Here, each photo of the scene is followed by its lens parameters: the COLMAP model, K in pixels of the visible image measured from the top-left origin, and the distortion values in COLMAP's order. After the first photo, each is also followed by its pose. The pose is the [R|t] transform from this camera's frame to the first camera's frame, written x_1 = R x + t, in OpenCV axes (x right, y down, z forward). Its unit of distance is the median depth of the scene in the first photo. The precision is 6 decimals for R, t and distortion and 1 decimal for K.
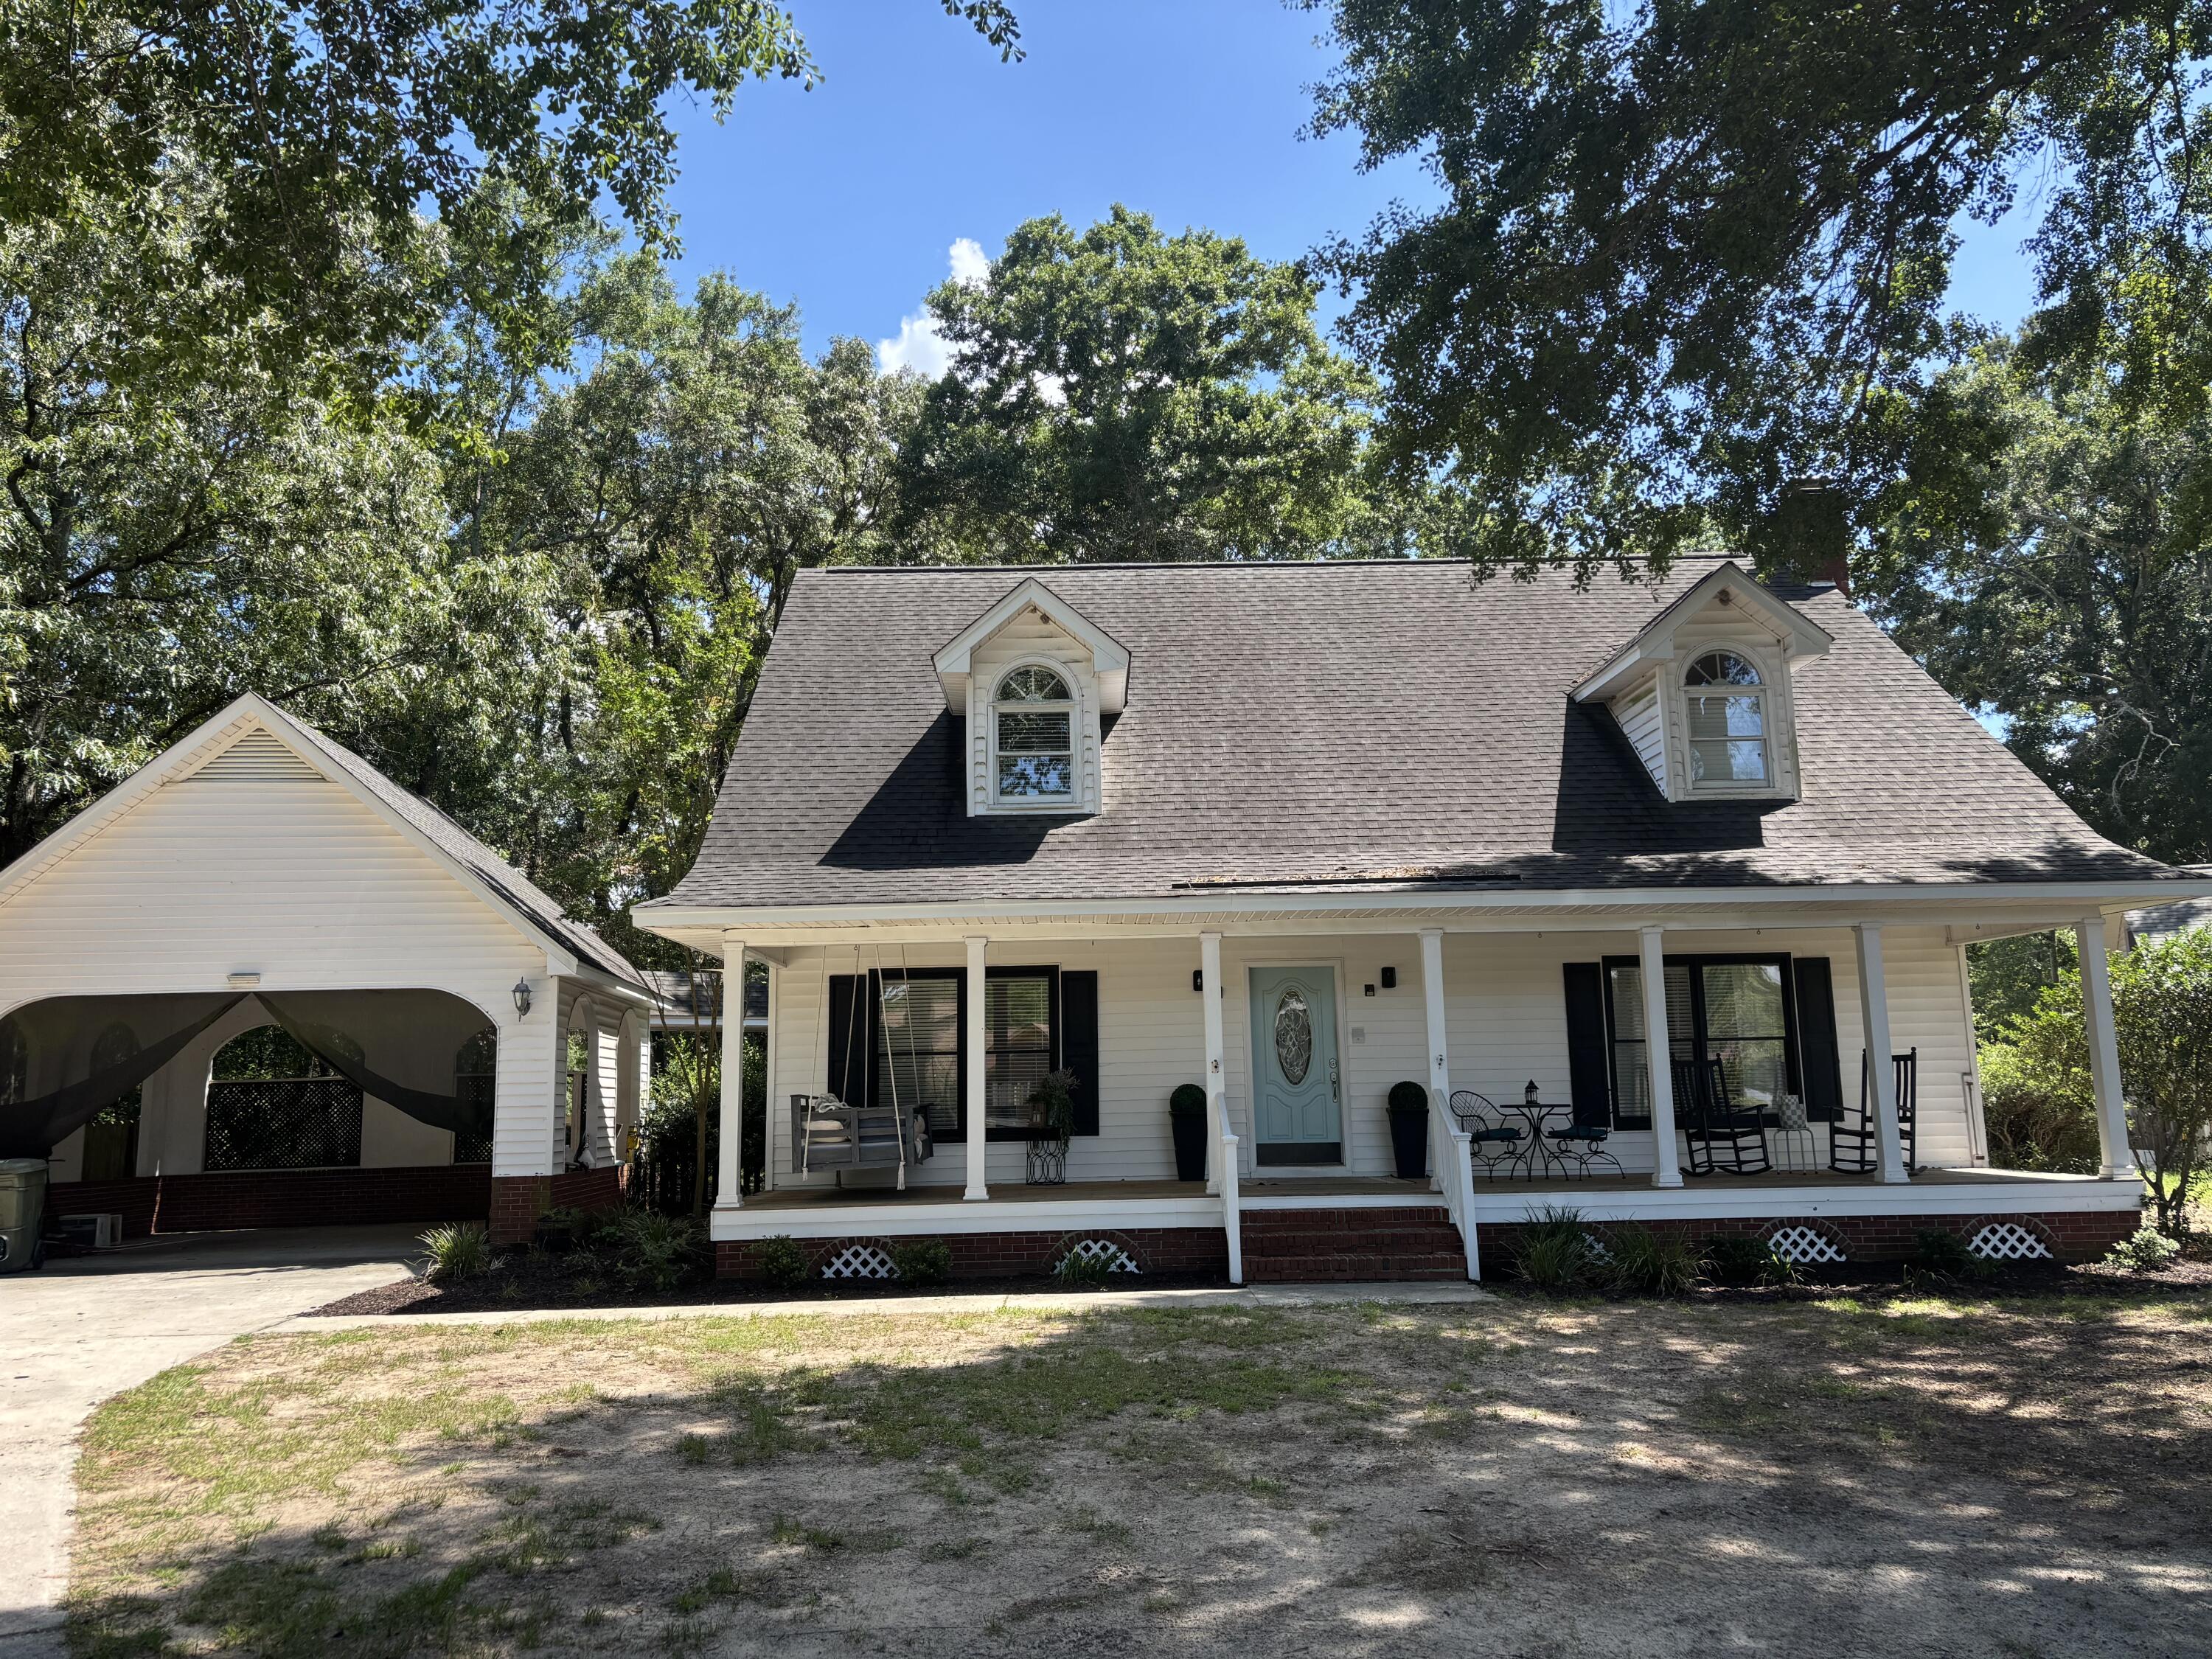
lens RADIAL K [[1689.7, 0, 1275.1], [0, 1689.7, 836.4], [0, 0, 1]] dist [0.060497, -0.047339]
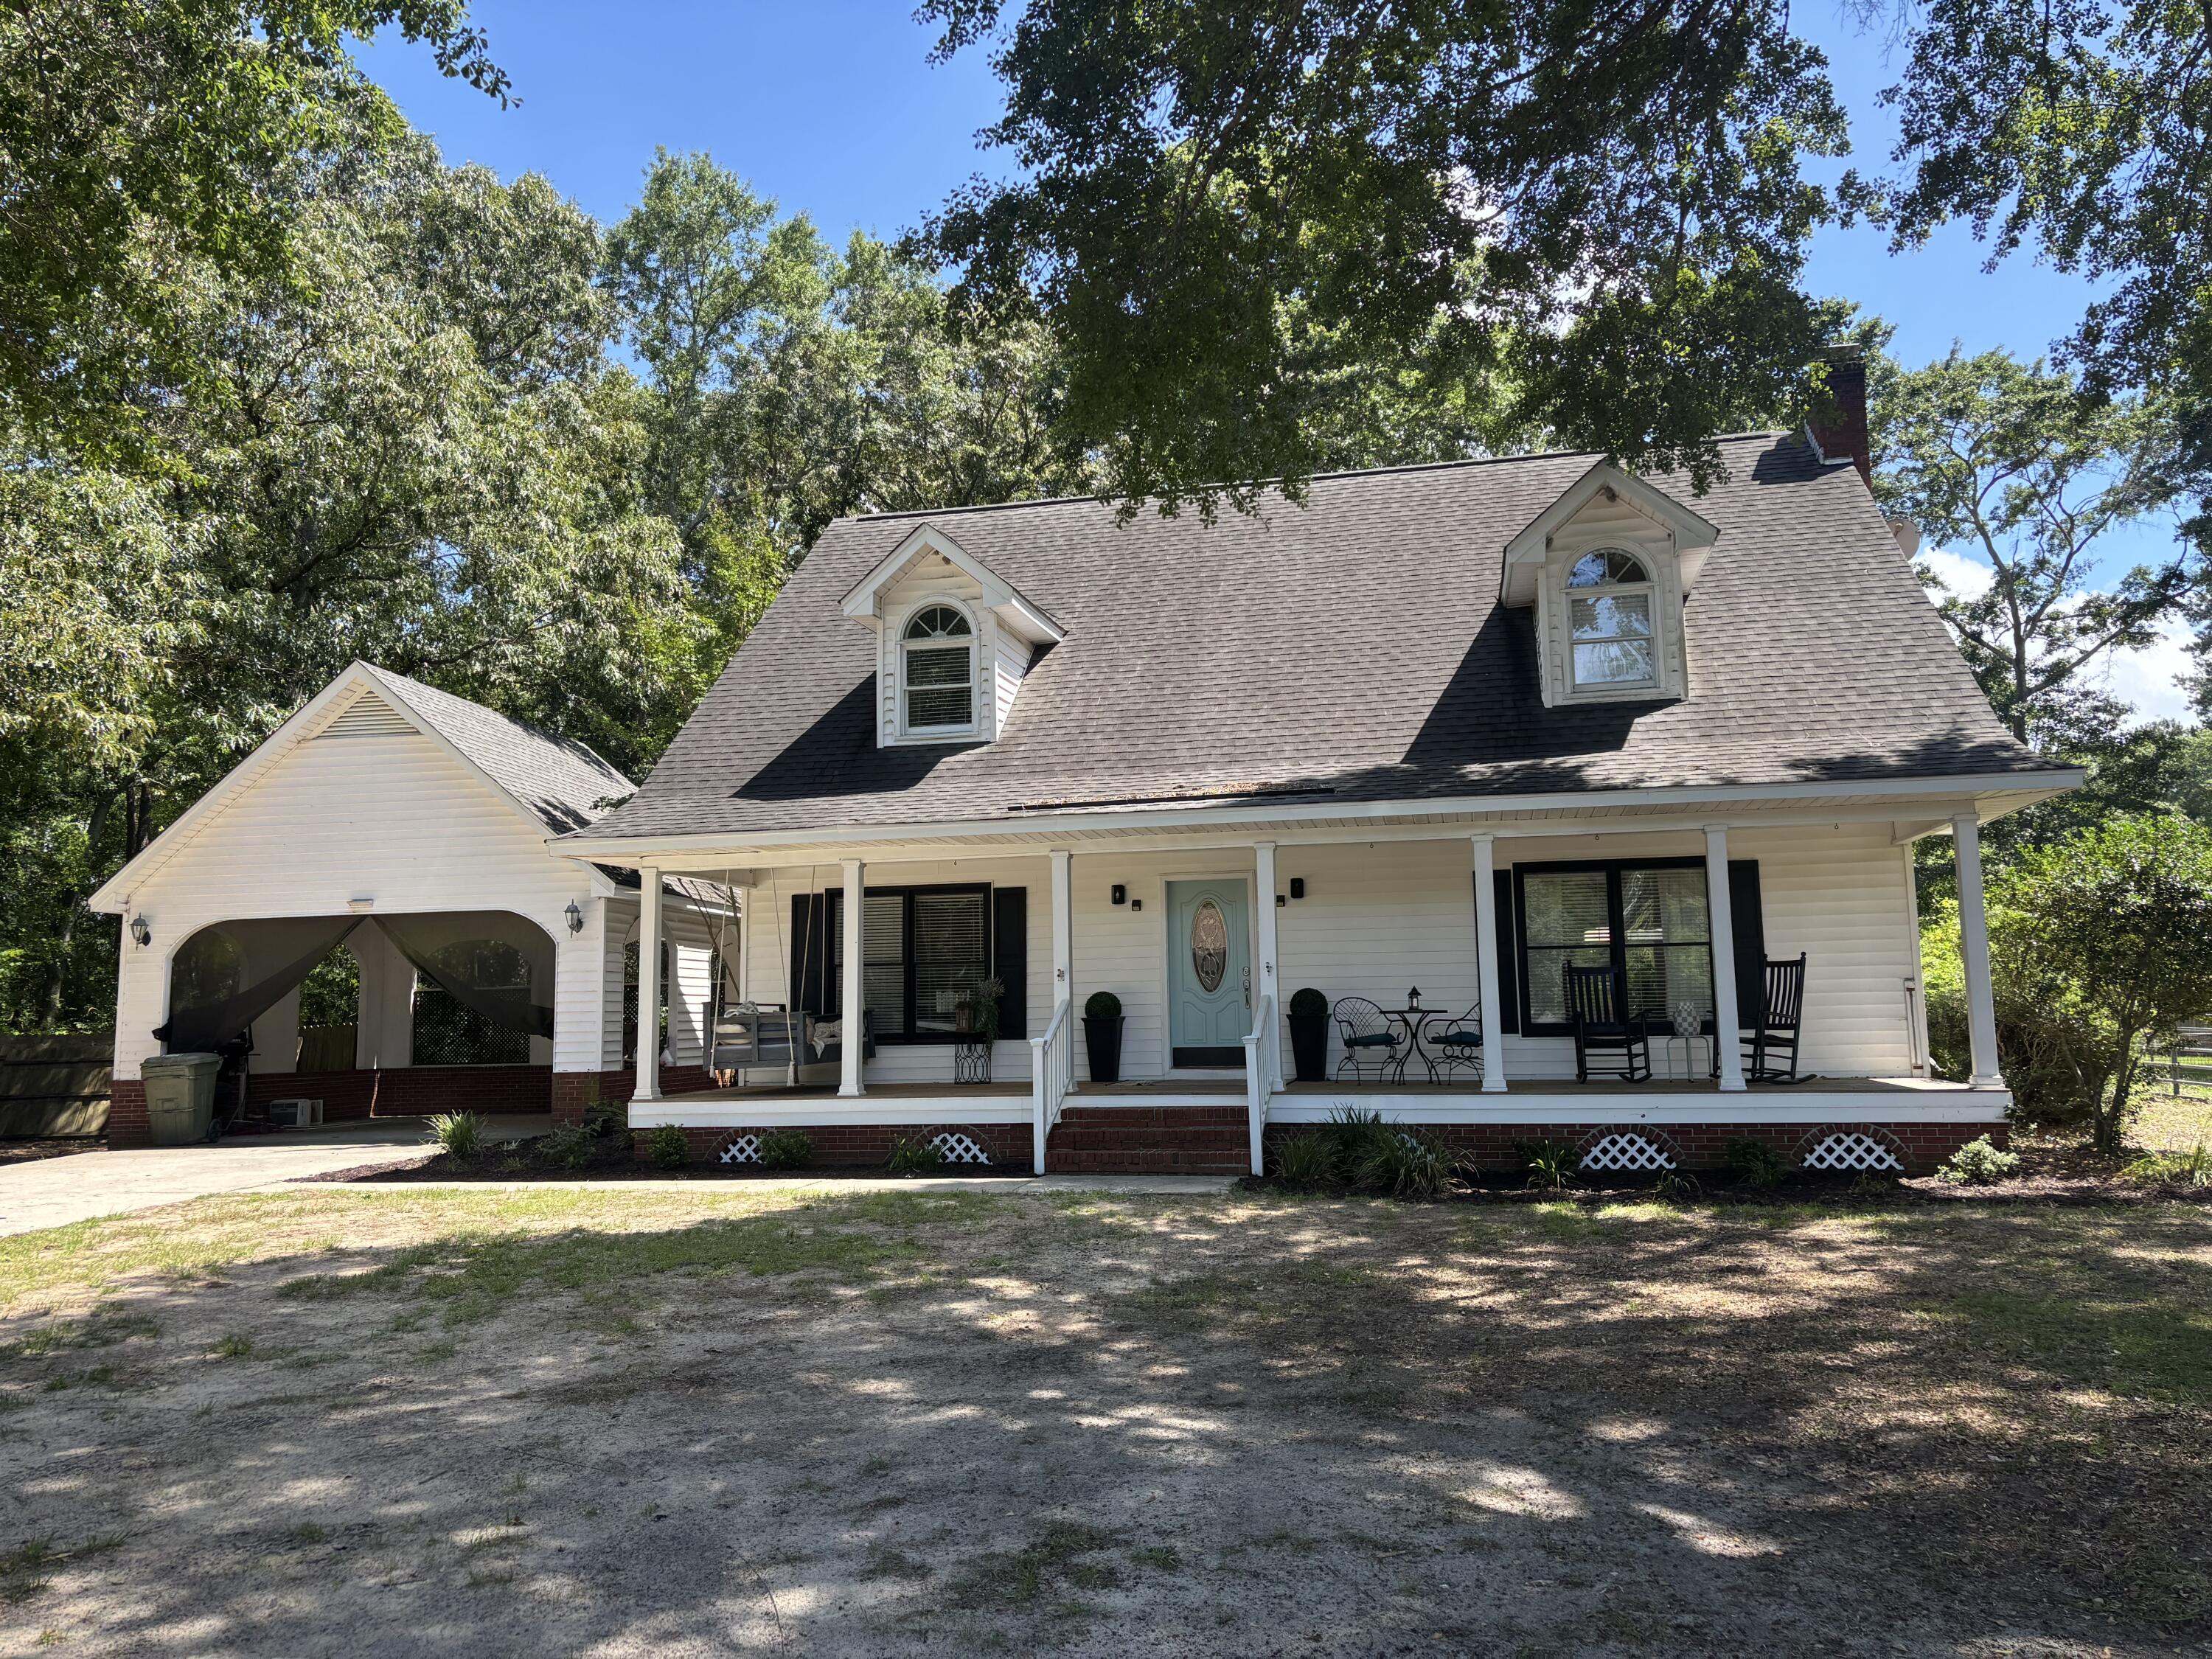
lens RADIAL K [[1669.4, 0, 1116.8], [0, 1669.4, 812.7], [0, 0, 1]] dist [0.120117, -0.232140]
pose [[0.971939, -0.026757, -0.233708, 0.228196], [0.035752, 0.998771, 0.034334, -0.001579], [0.232502, -0.041726, 0.971701, -0.015603]]
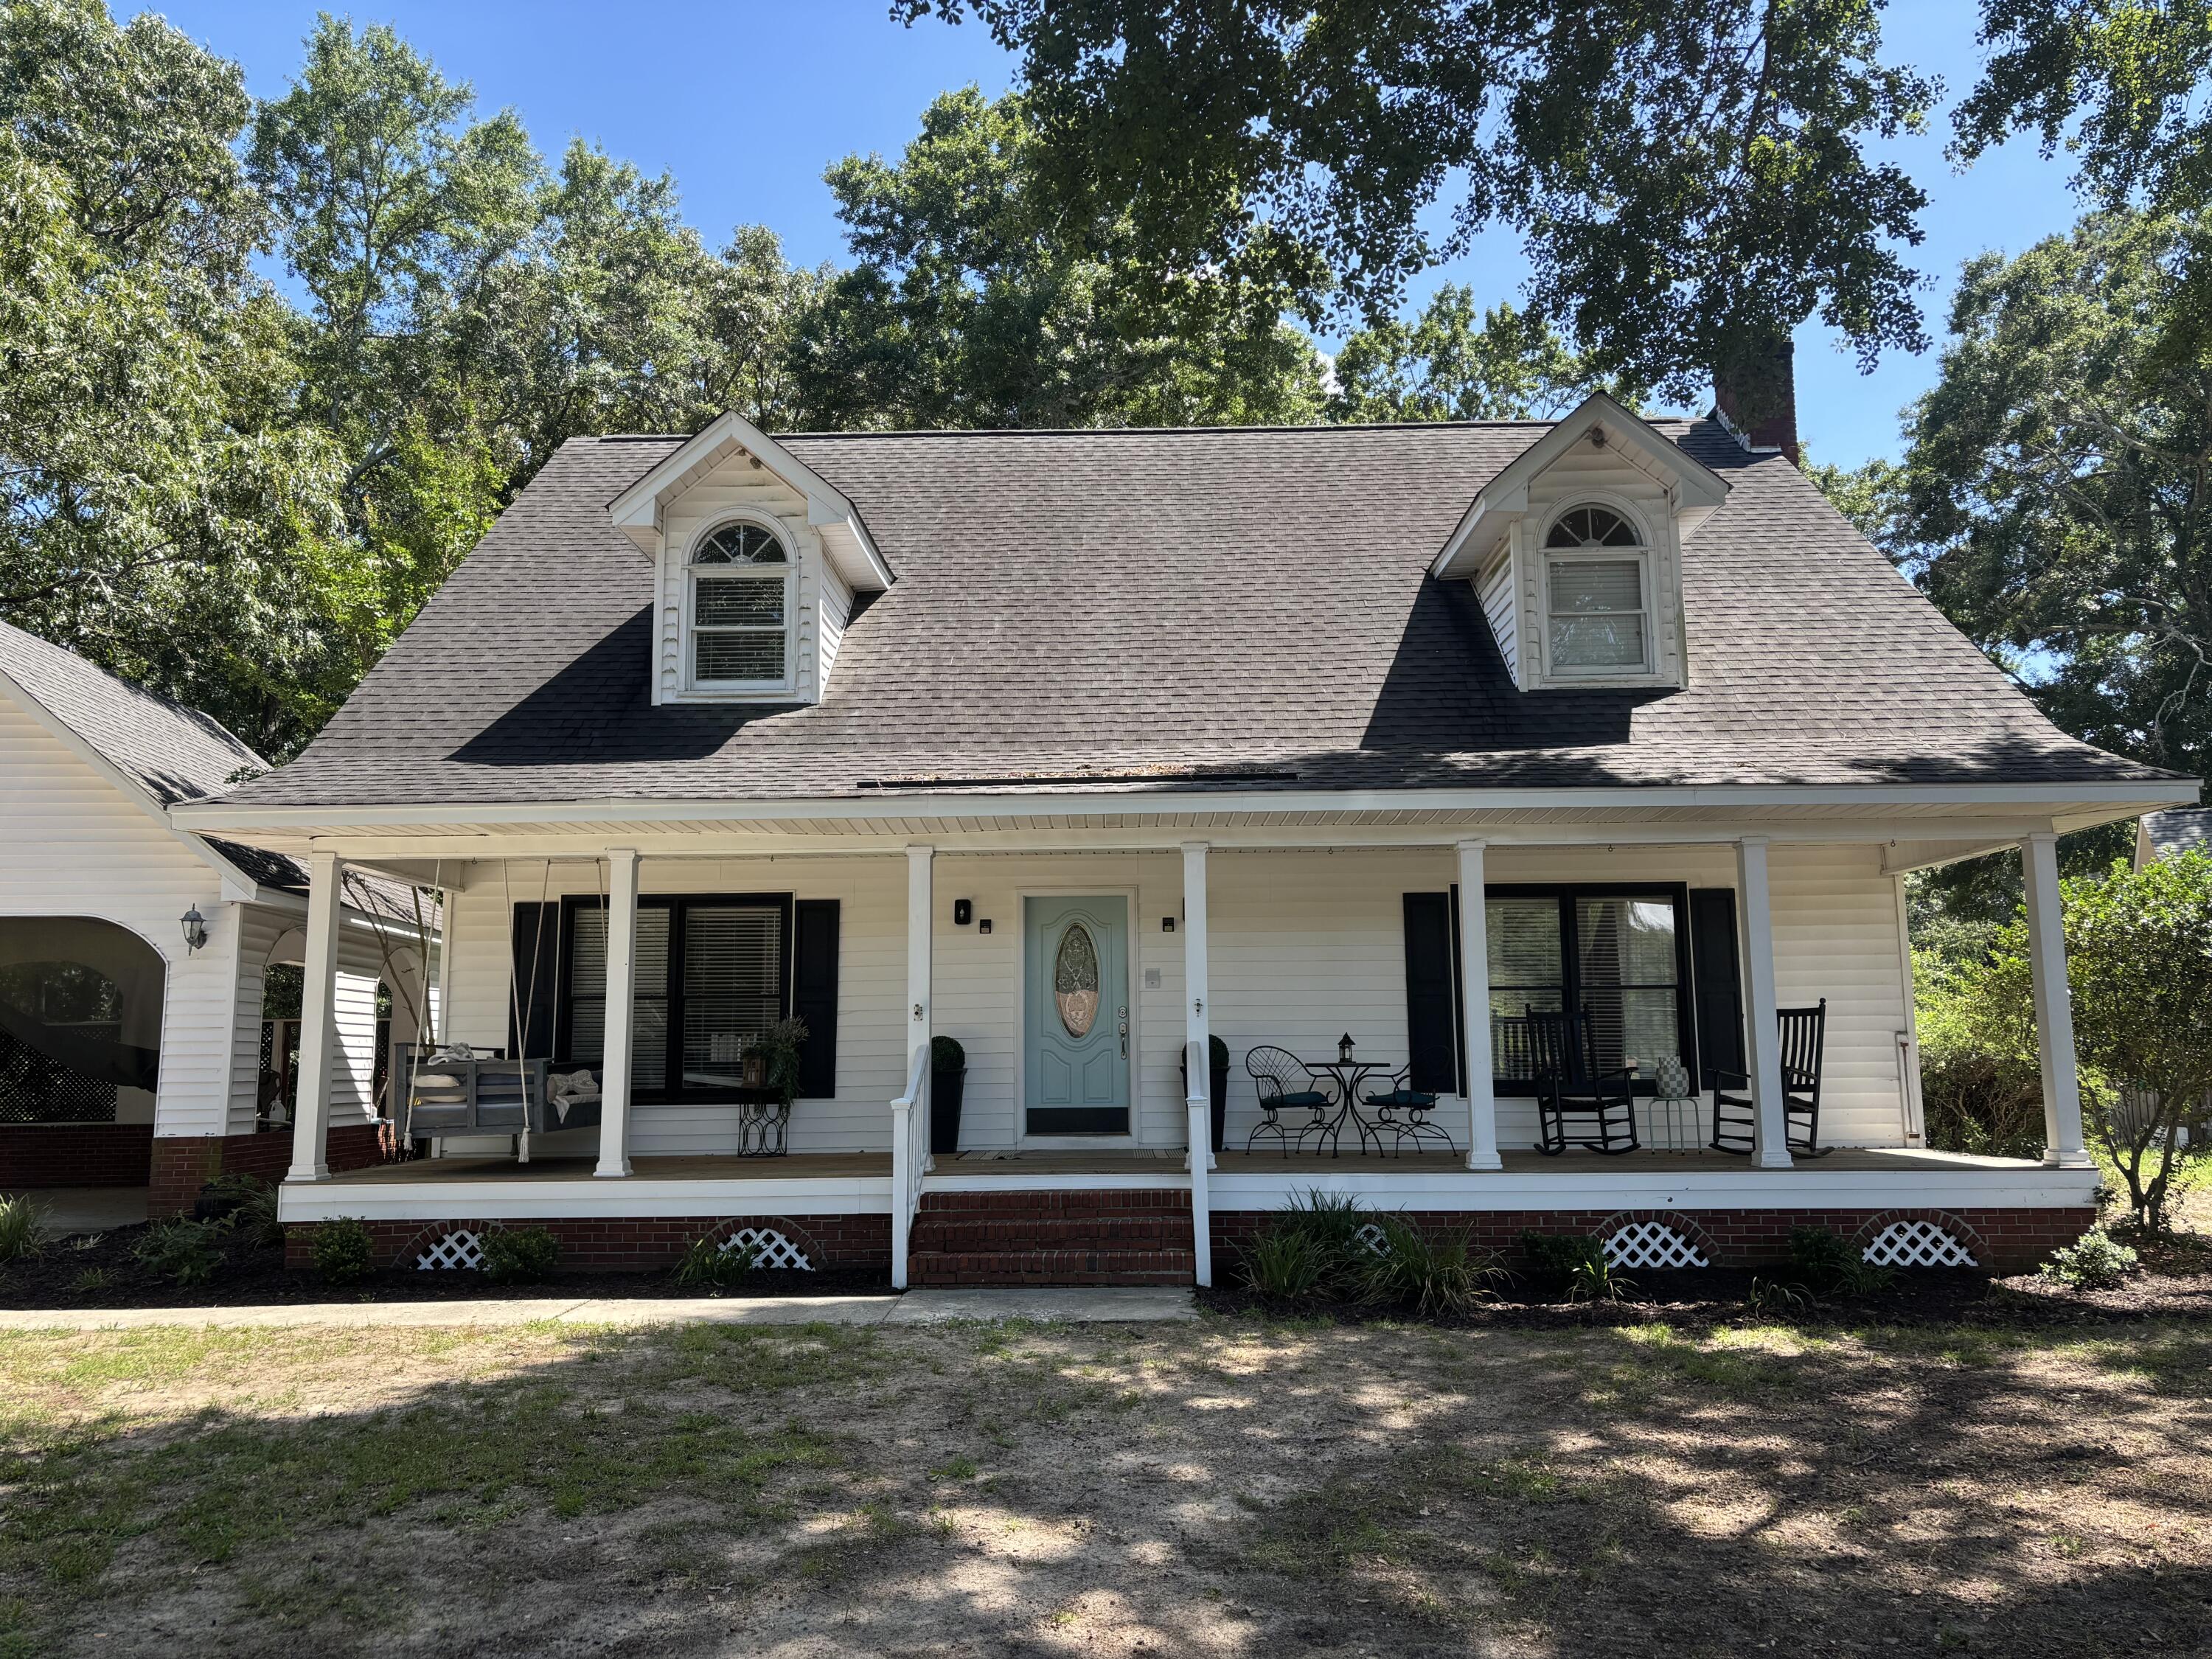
lens RADIAL K [[1794.5, 0, 1181.7], [0, 1794.5, 826.3], [0, 0, 1]] dist [0.040831, -0.003338]
pose [[0.999077, 0.005730, -0.042582, 0.113989], [-0.004690, 0.999689, 0.024504, 0.024796], [0.042709, -0.024282, 0.998792, 0.148775]]
